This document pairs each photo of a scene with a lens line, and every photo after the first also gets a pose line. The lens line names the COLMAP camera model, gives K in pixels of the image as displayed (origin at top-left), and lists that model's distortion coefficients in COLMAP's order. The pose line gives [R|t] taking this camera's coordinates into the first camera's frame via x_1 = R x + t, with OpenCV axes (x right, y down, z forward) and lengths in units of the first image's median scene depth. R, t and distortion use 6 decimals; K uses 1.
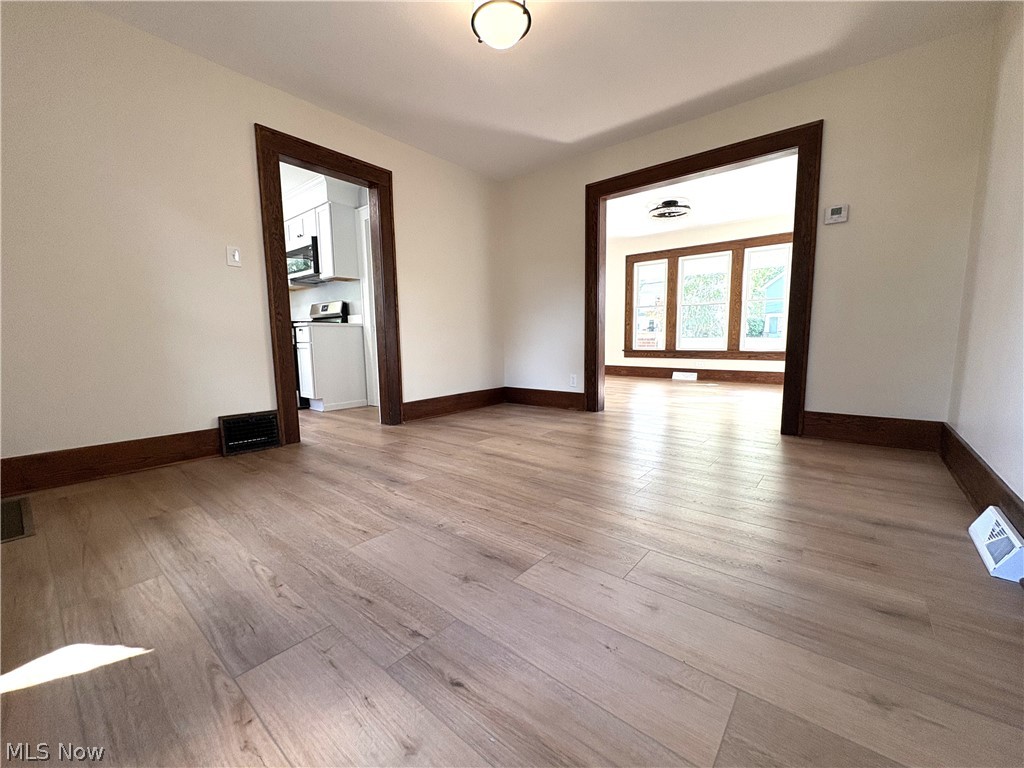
lens RADIAL K [[416.2, 0, 512.0], [0, 416.2, 384.0], [0, 0, 1]] dist [-0.001827, -0.000209]
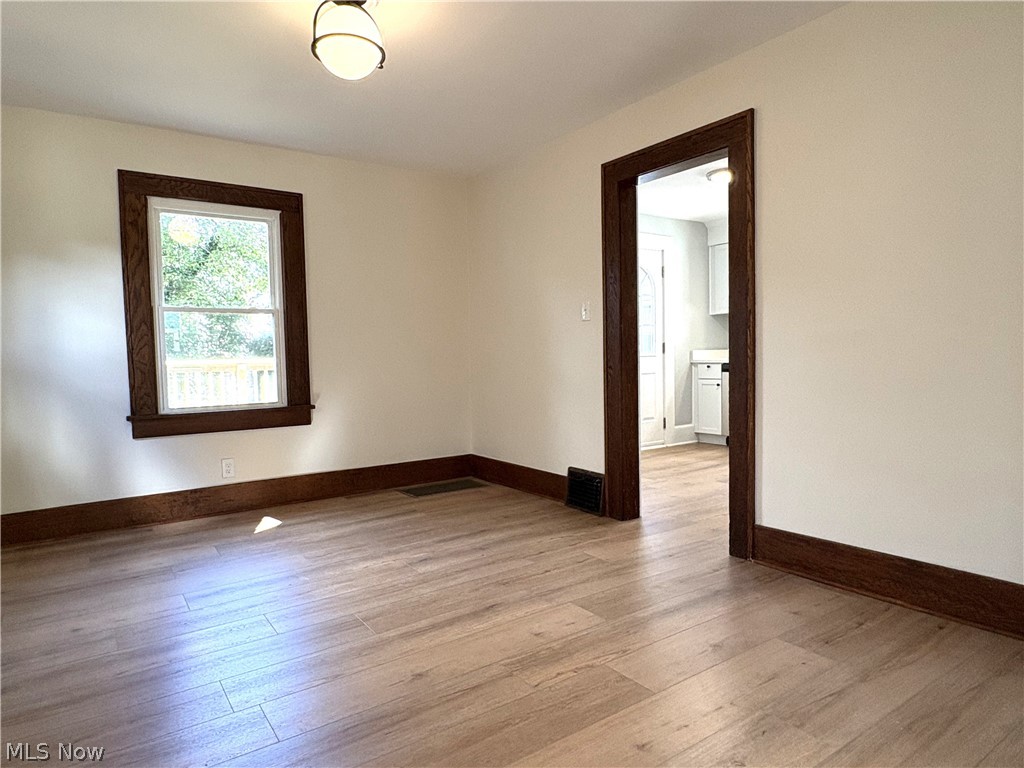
lens RADIAL K [[622.2, 0, 512.0], [0, 622.2, 384.0], [0, 0, 1]] dist [0.000376, 0.001320]
pose [[-0.273415, 0.061985, -0.959897, 1.010869], [-0.079955, 0.993004, 0.086897, -0.309497], [0.958567, 0.100508, -0.266546, 1.541368]]
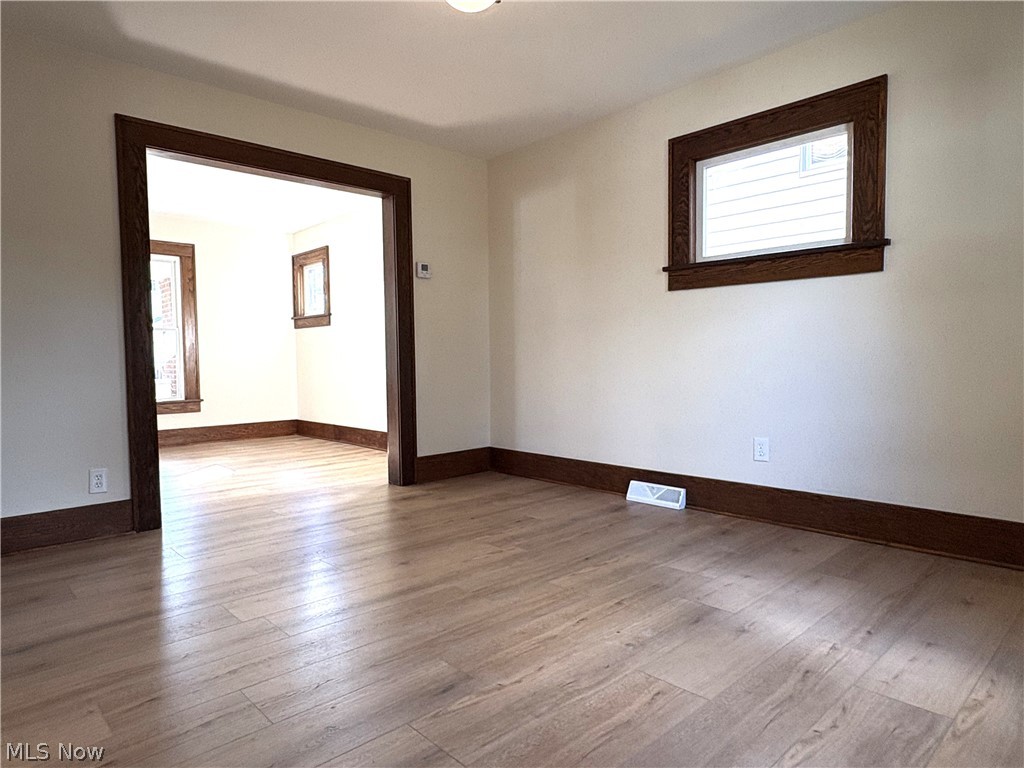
lens RADIAL K [[622.2, 0, 512.0], [0, 622.2, 384.0], [0, 0, 1]] dist [0.000376, 0.001320]
pose [[0.126448, -0.030511, 0.991504, -1.031082], [0.122279, 0.992383, 0.014944, -0.144122], [-0.984408, 0.119351, 0.129215, 0.779507]]
